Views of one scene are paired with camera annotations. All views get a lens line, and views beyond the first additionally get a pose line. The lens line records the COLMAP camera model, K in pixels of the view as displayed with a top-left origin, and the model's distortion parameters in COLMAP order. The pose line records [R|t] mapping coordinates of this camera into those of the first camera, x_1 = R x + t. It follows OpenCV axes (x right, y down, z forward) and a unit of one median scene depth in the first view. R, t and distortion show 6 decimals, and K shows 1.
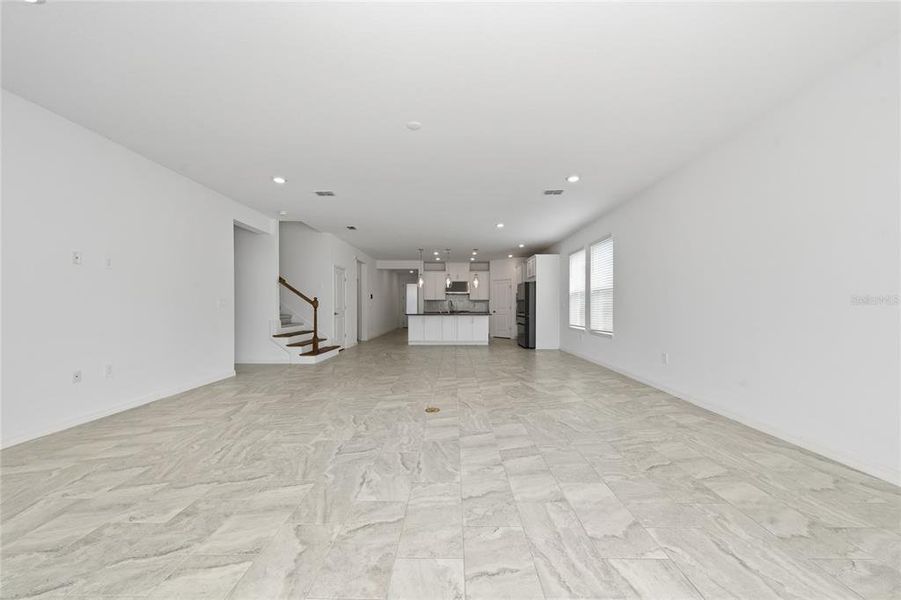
lens RADIAL K [[300.8, 0, 450.8], [0, 300.8, 304.2], [0, 0, 1]] dist [-0.008998, 0.000075]
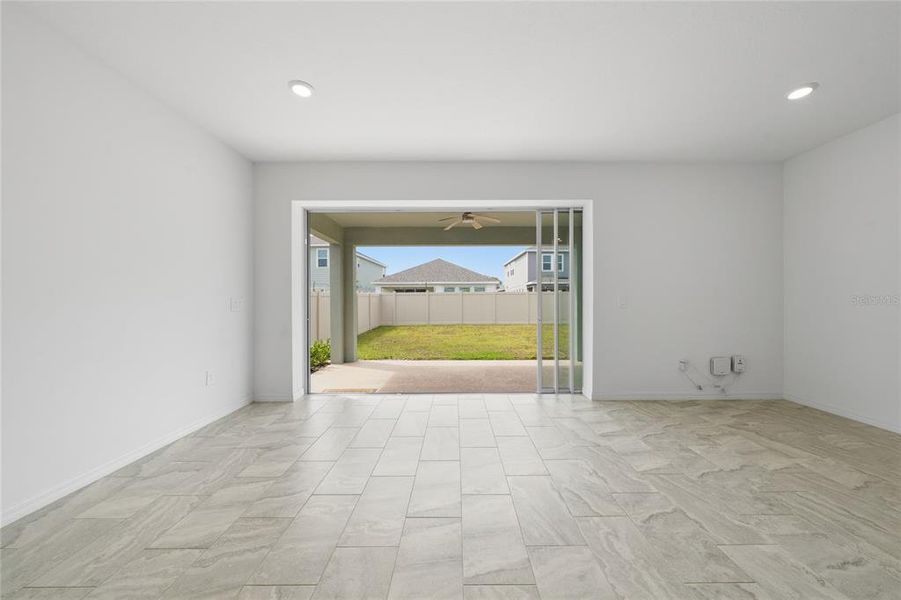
lens RADIAL K [[300.8, 0, 449.3], [0, 300.8, 296.8], [0, 0, 1]] dist [-0.008998, 0.000075]
pose [[-0.999903, 0.003432, 0.013519, 0.223309], [0.003078, 0.999653, -0.026159, -0.016595], [-0.013605, -0.026115, -0.999566, 2.134482]]
